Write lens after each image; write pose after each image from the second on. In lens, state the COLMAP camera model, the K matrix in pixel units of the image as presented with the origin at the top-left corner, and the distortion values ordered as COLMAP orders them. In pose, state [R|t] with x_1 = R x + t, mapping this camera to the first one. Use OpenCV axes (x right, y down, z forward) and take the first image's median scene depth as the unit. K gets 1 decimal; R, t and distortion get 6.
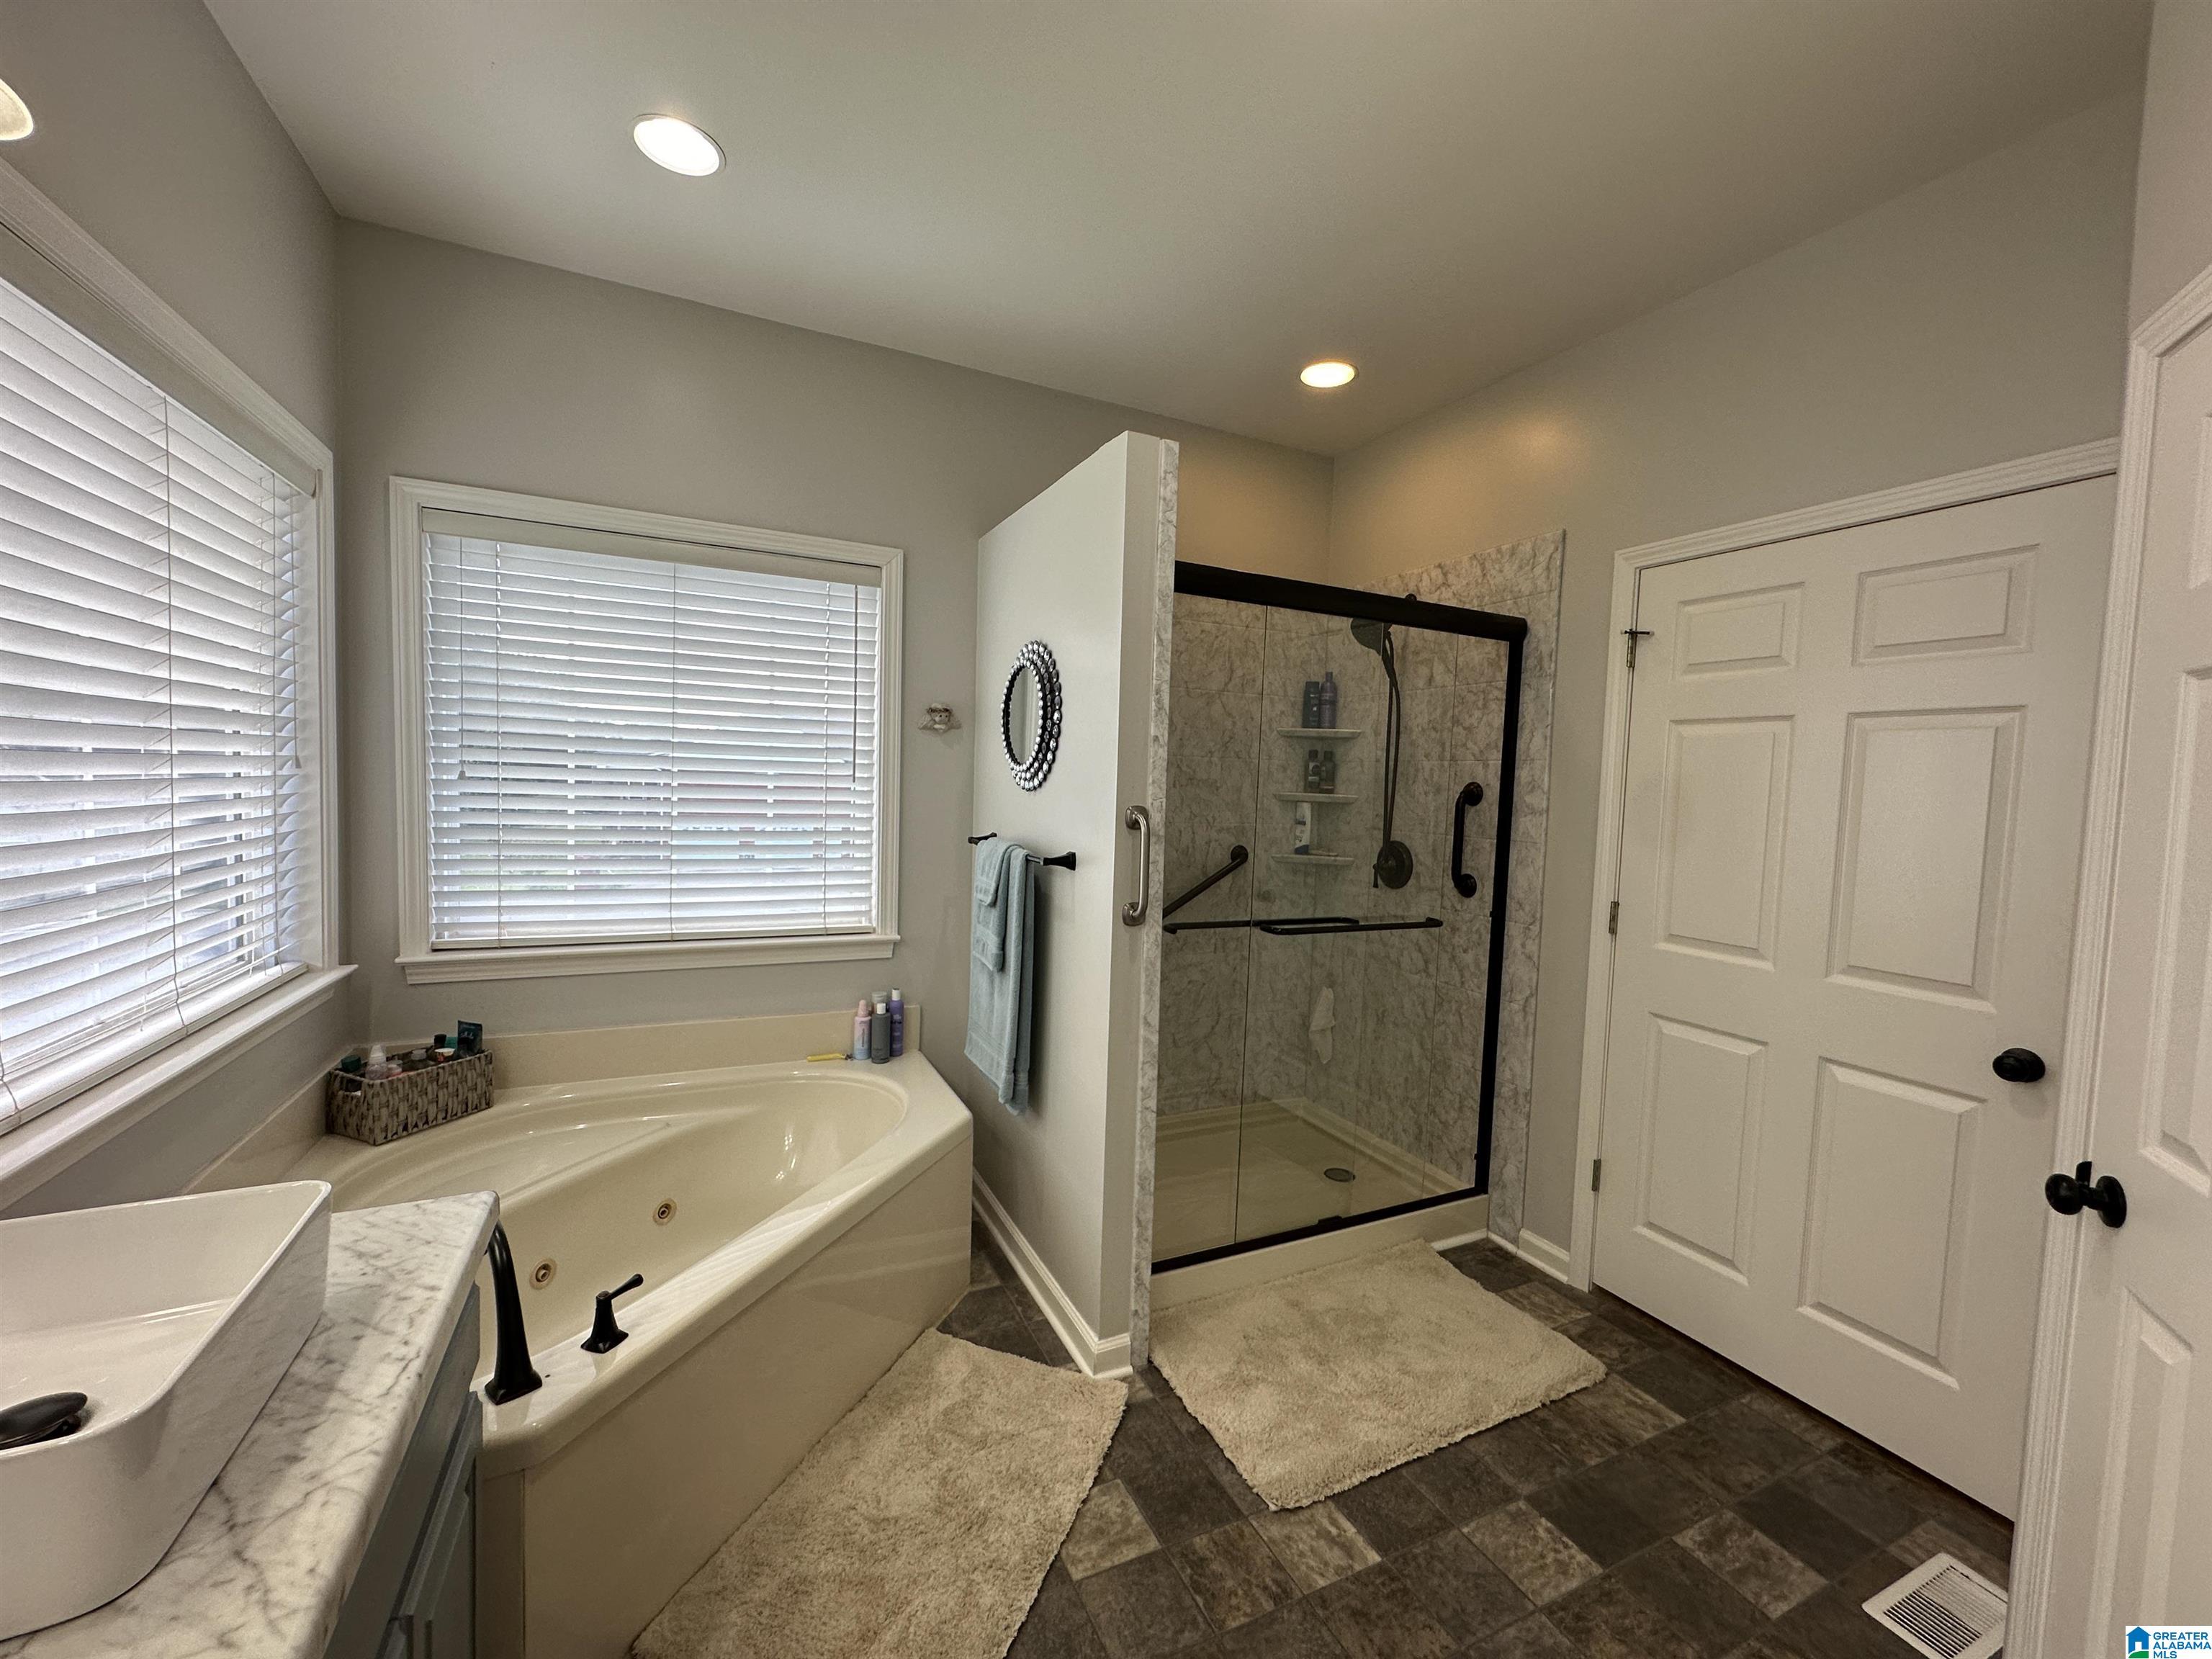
lens RADIAL K [[883.9, 0, 1105.2], [0, 883.9, 830.1], [0, 0, 1]] dist [-0.003744, 0.001283]
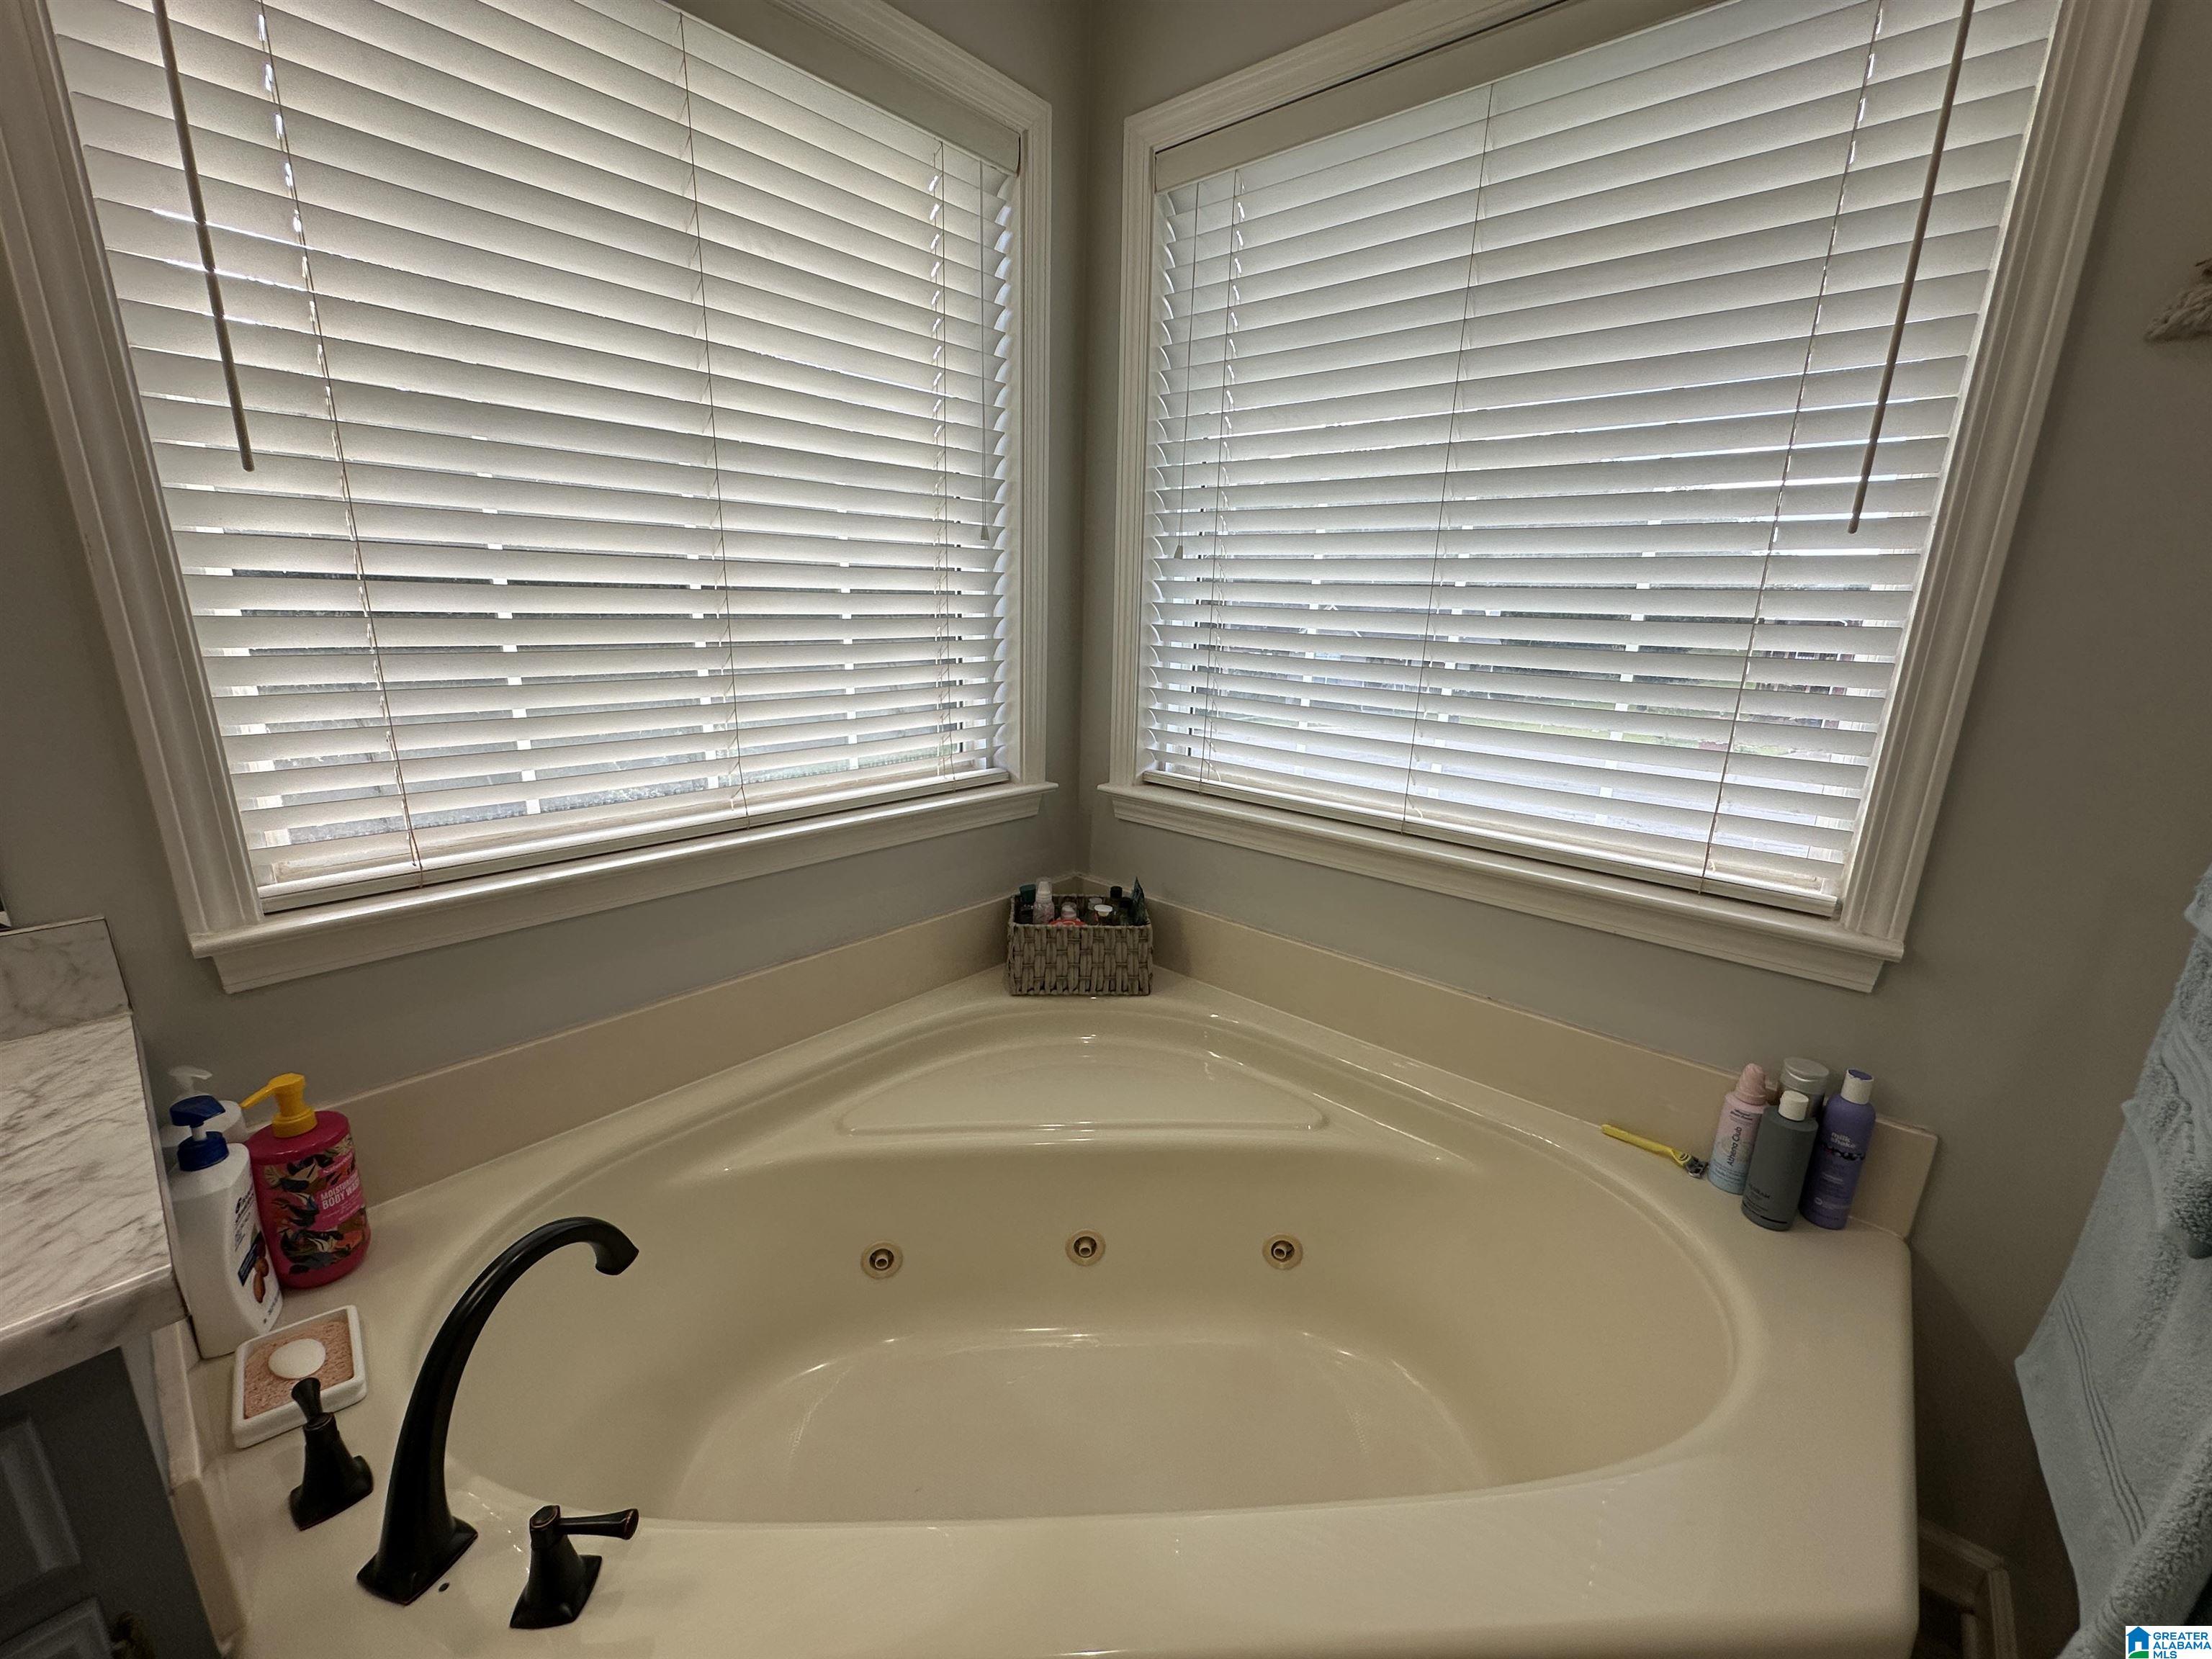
lens RADIAL K [[883.9, 0, 1104.3], [0, 883.9, 829.0], [0, 0, 1]] dist [-0.003744, 0.001283]
pose [[0.396130, 0.211458, -0.893514, -0.050157], [-0.064332, 0.977121, 0.202723, 0.017516], [0.915938, -0.022823, 0.400670, 0.643096]]
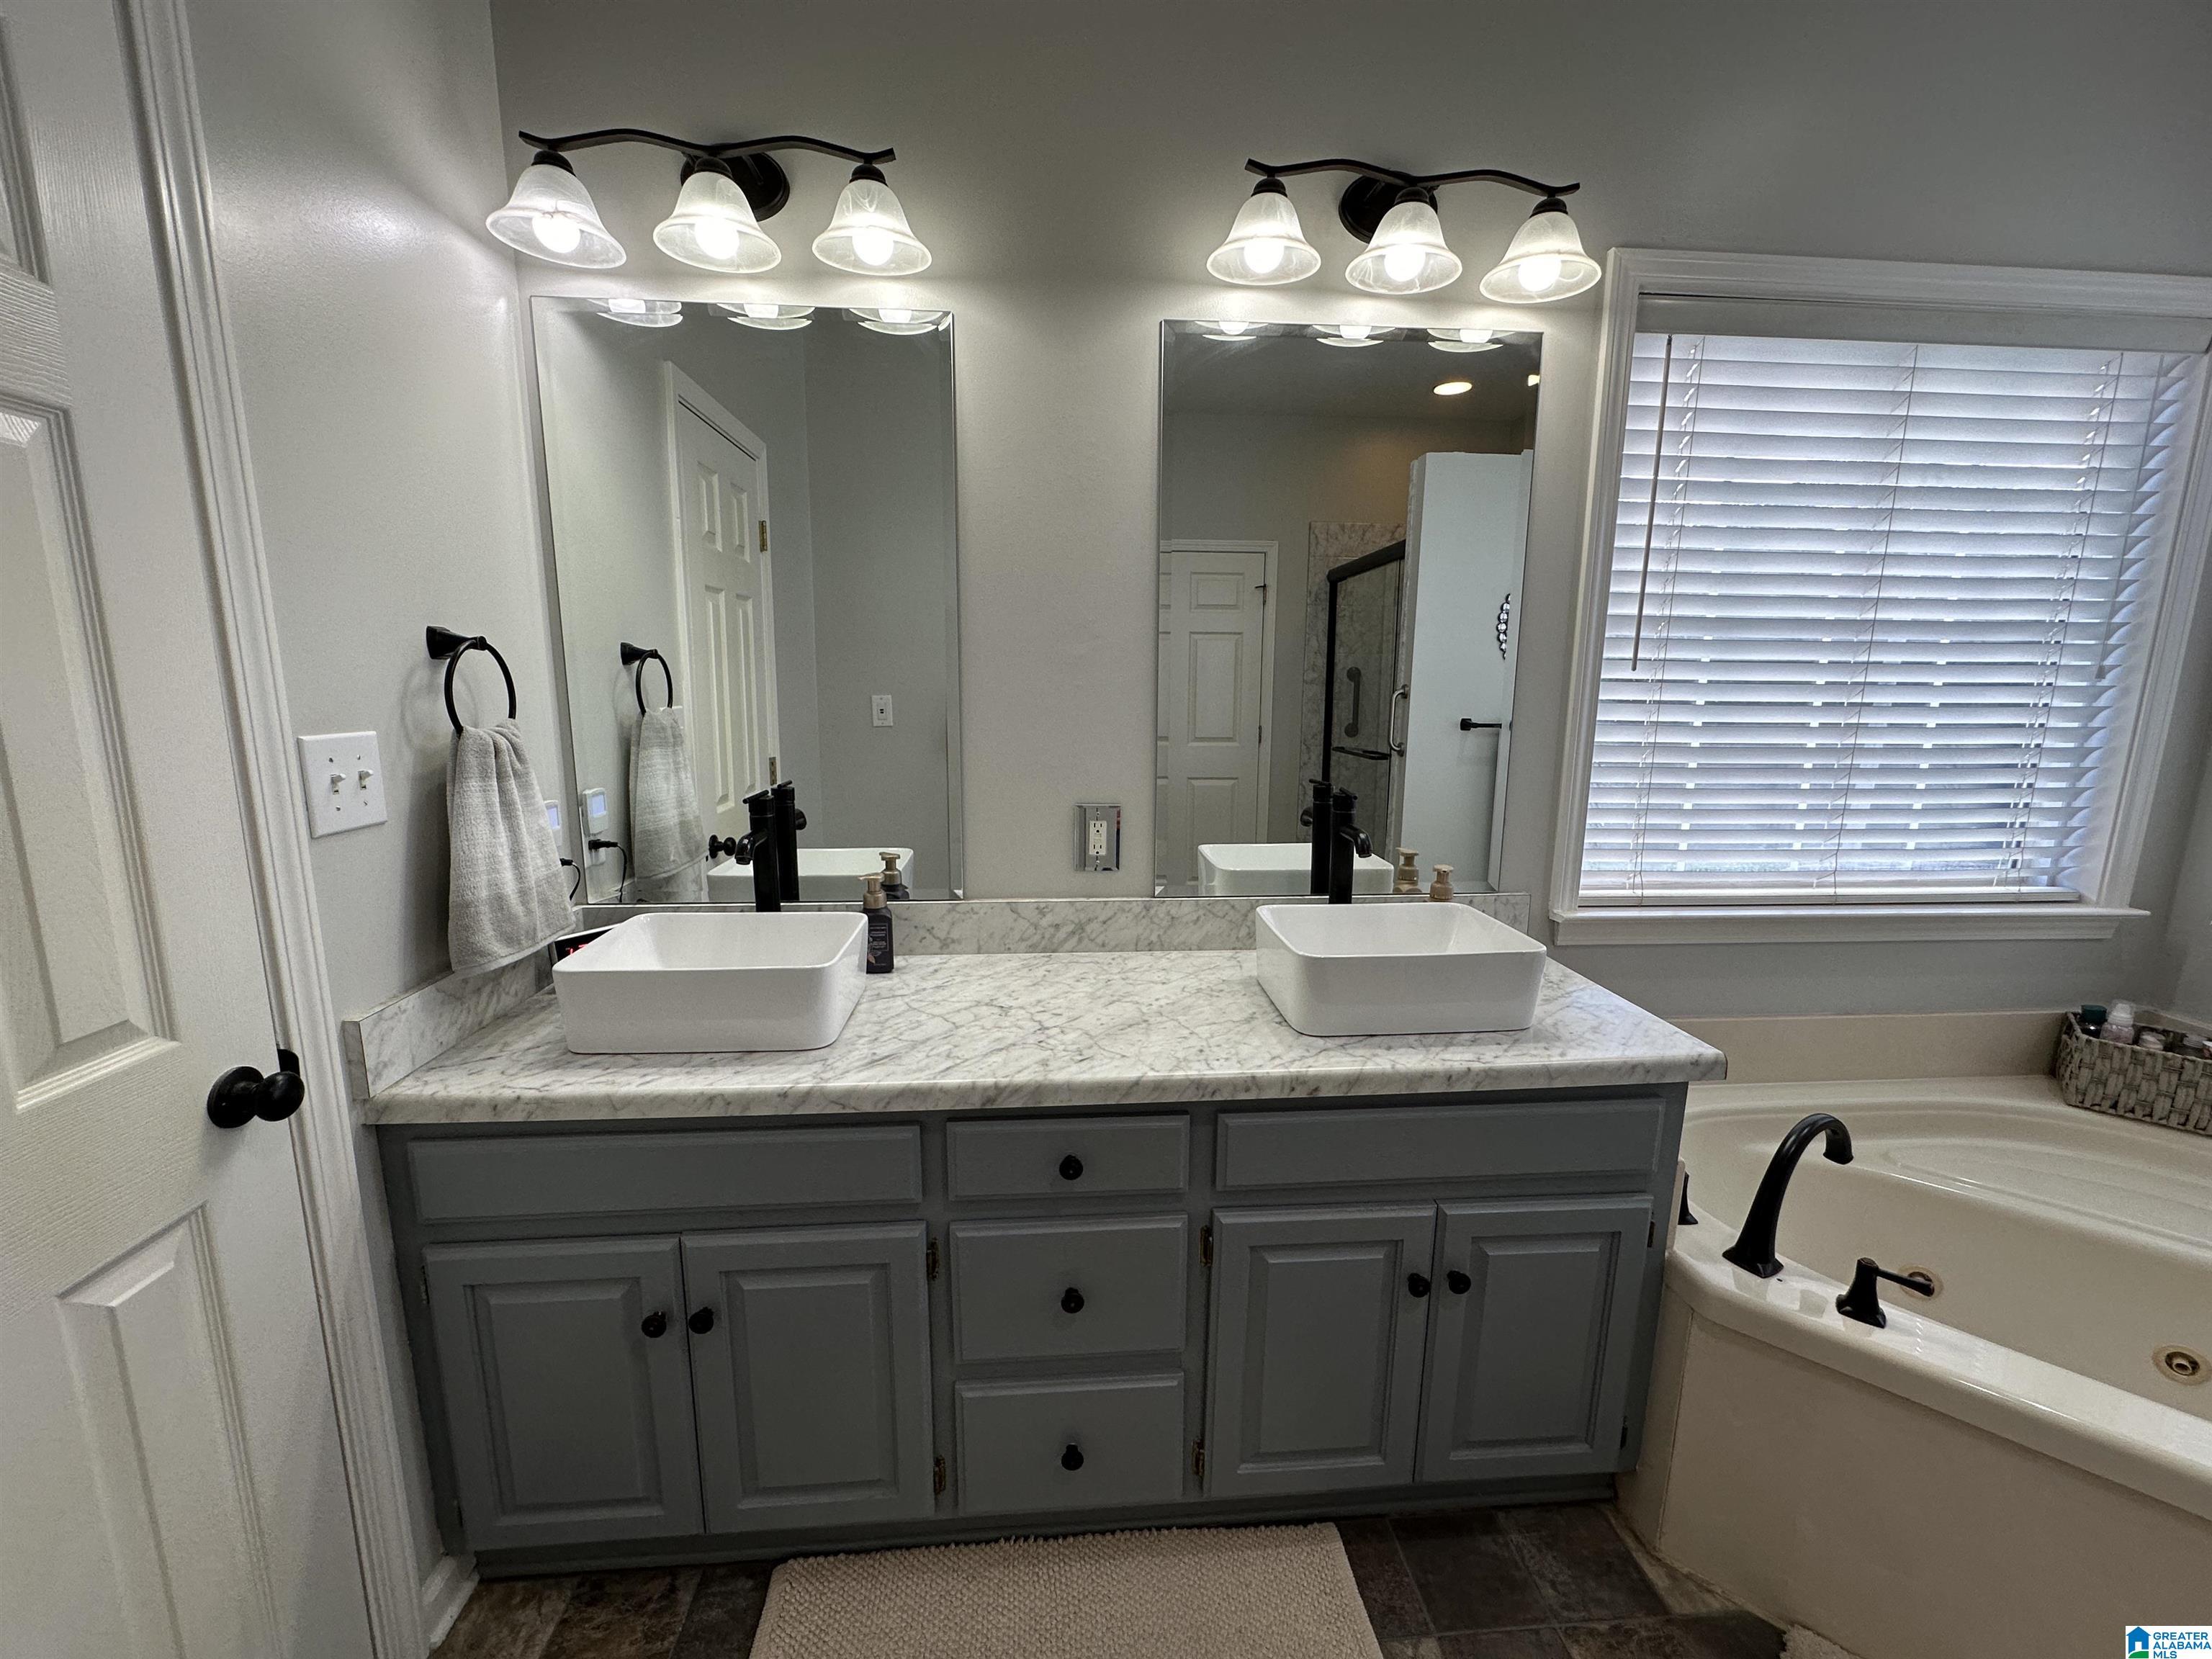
lens RADIAL K [[883.9, 0, 1106.3], [0, 883.9, 830.9], [0, 0, 1]] dist [-0.003744, 0.001283]
pose [[-0.358095, 0.127033, -0.925003, 0.270497], [-0.074399, 0.983669, 0.163892, 0.009933], [0.930716, 0.127508, -0.342795, 0.316185]]
